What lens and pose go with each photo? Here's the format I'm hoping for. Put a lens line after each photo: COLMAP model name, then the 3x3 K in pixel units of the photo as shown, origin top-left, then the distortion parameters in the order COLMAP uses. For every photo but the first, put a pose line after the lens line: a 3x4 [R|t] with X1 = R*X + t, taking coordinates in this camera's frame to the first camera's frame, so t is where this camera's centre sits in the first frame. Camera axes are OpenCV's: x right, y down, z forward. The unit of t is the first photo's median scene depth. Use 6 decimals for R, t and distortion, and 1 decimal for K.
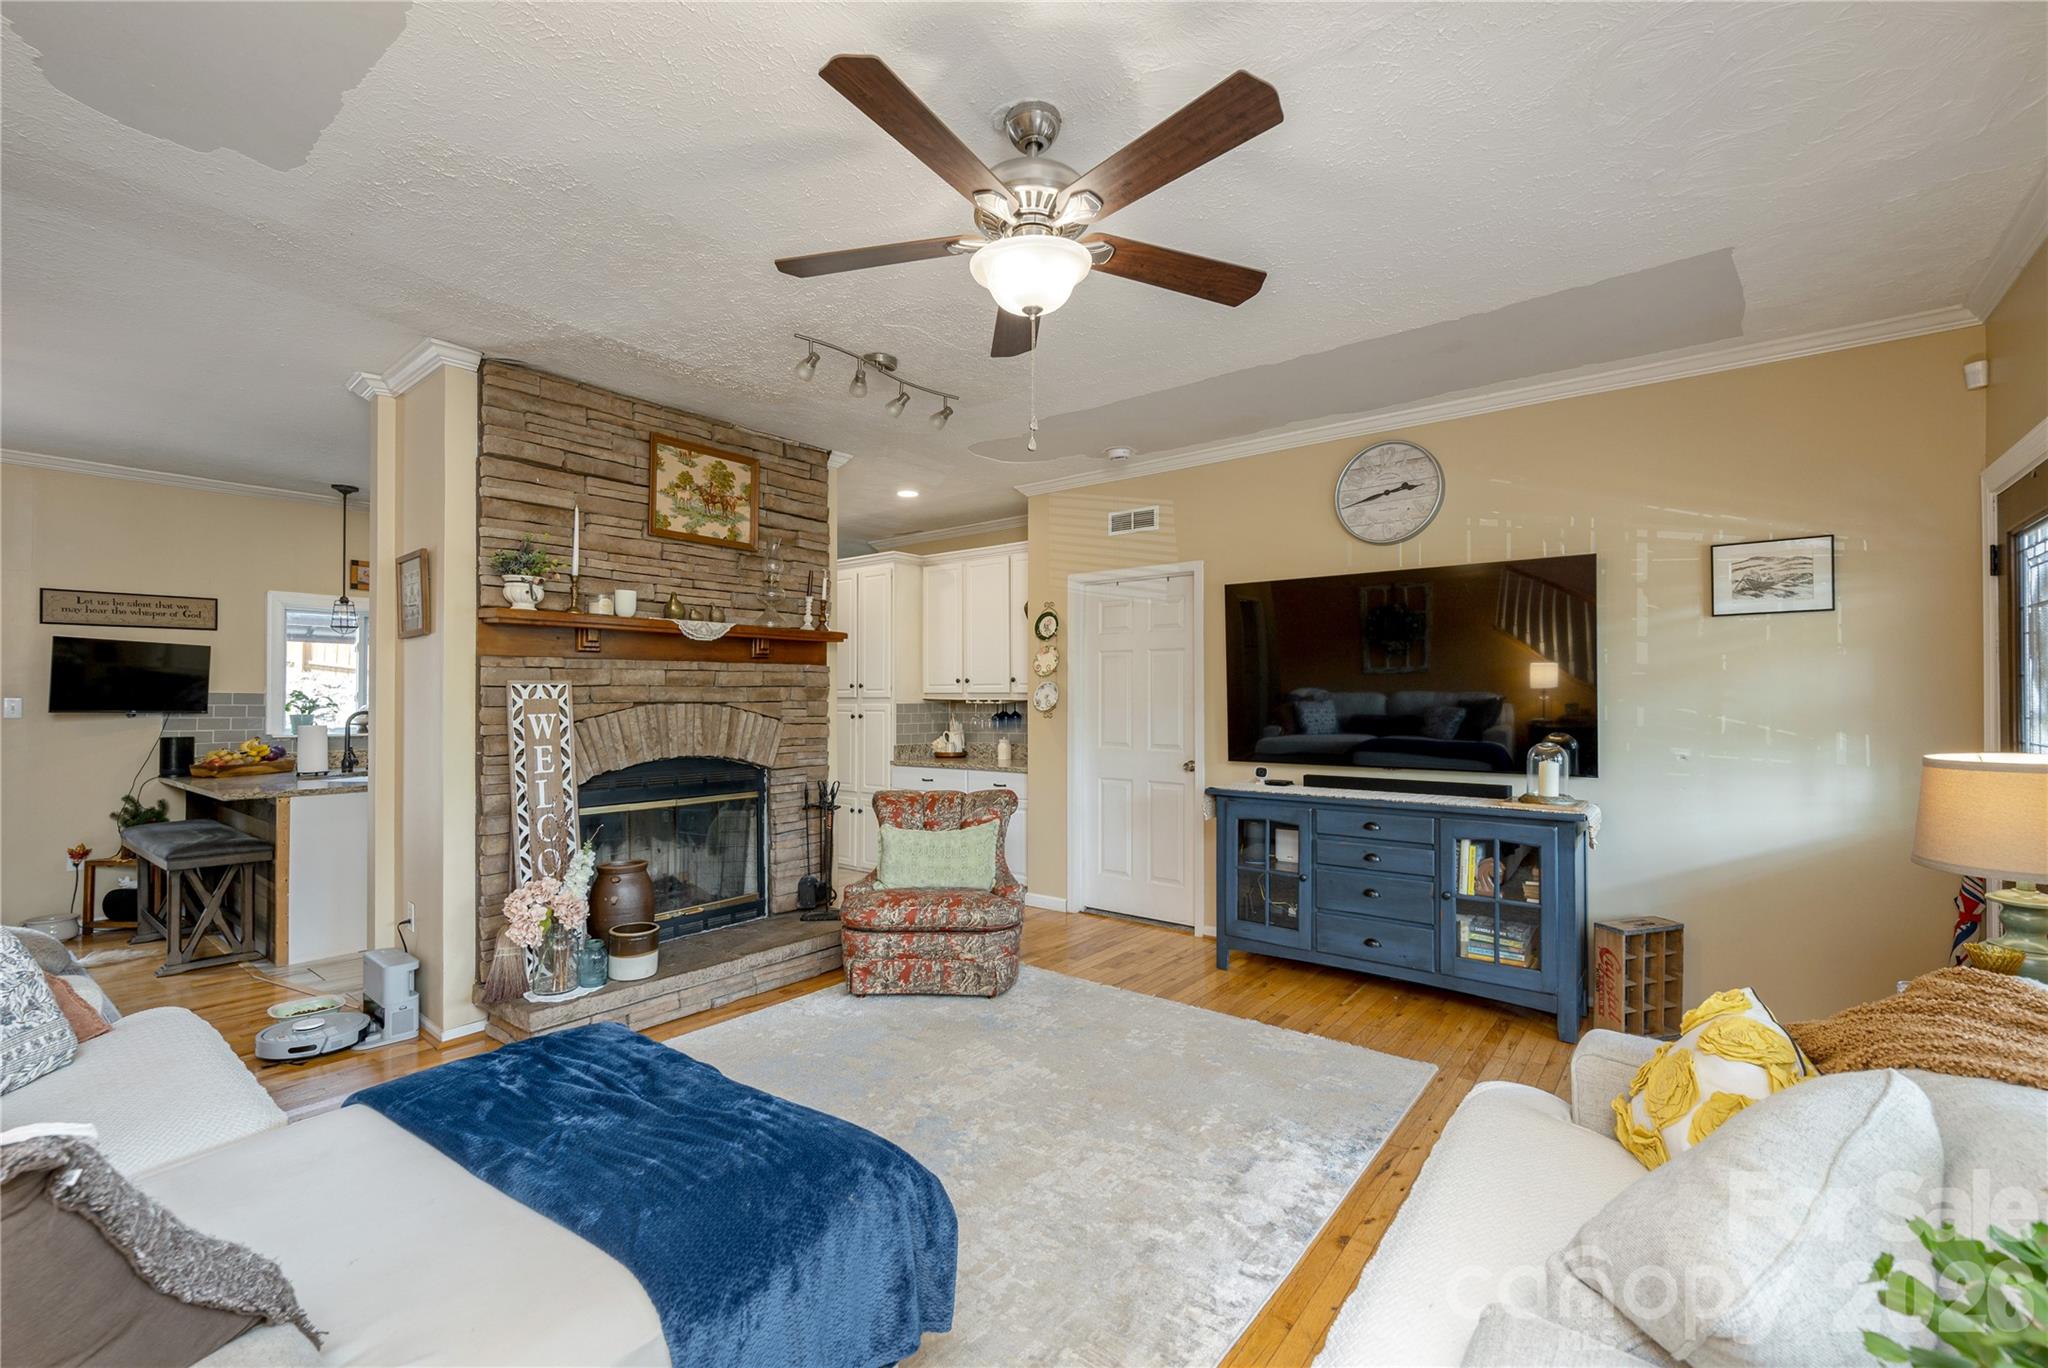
lens RADIAL K [[870.5, 0, 1024.0], [0, 870.5, 684.0], [0, 0, 1]] dist [0.007270, 0.000037]
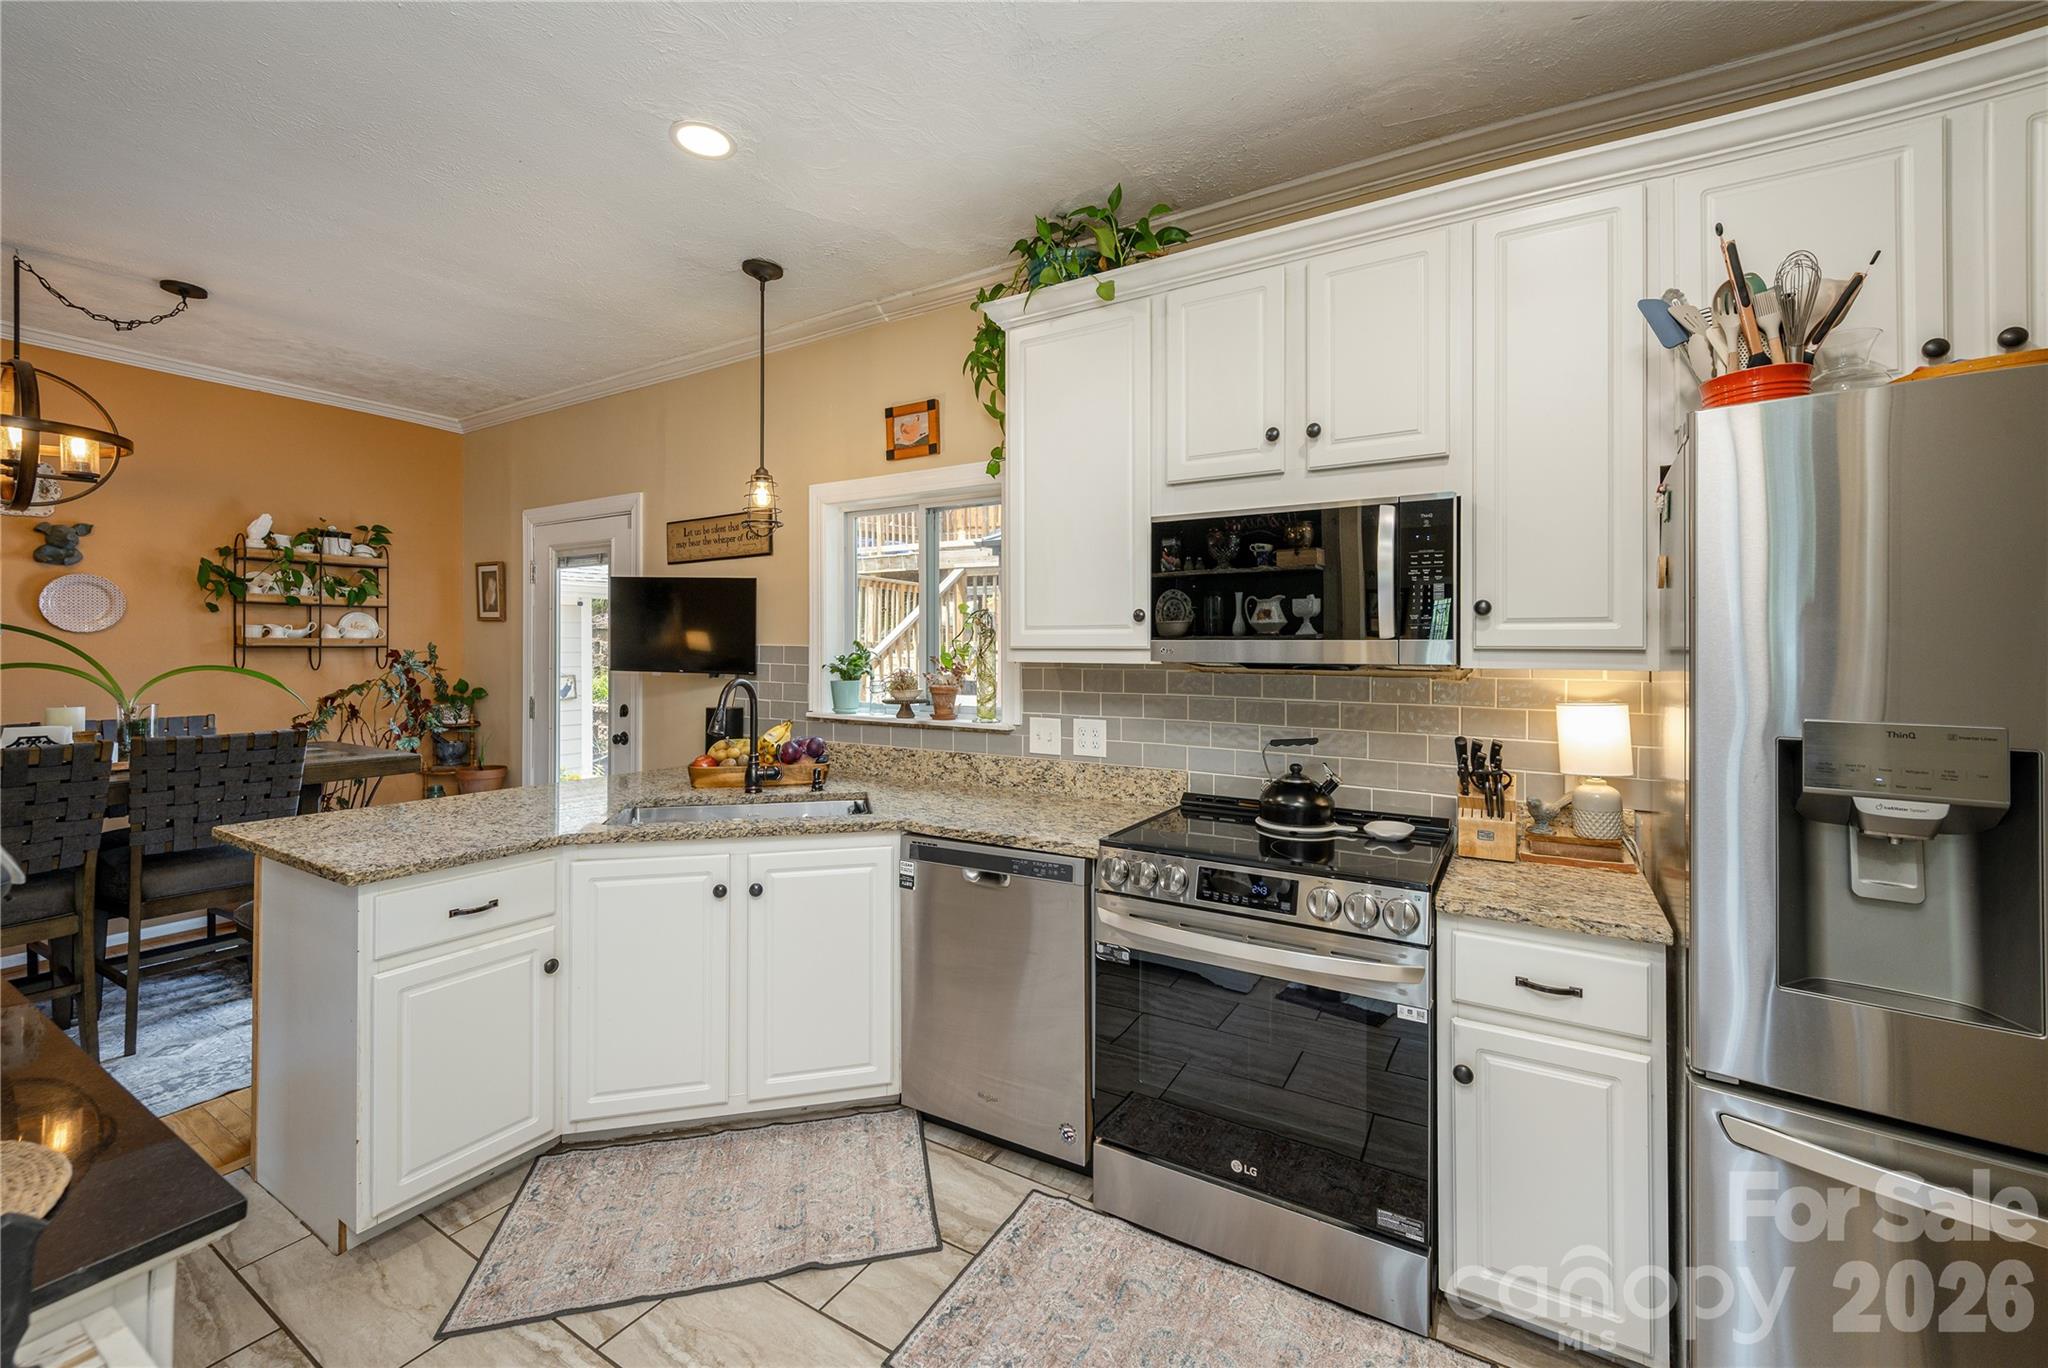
lens RADIAL K [[838.7, 0, 1025.7], [0, 838.7, 639.1], [0, 0, 1]] dist [0.002065, 0.000082]
pose [[0.109733, -0.012178, -0.993886, -0.315531], [0.013026, 0.999857, -0.010812, 0.018003], [0.993876, -0.011760, 0.109876, 1.416589]]
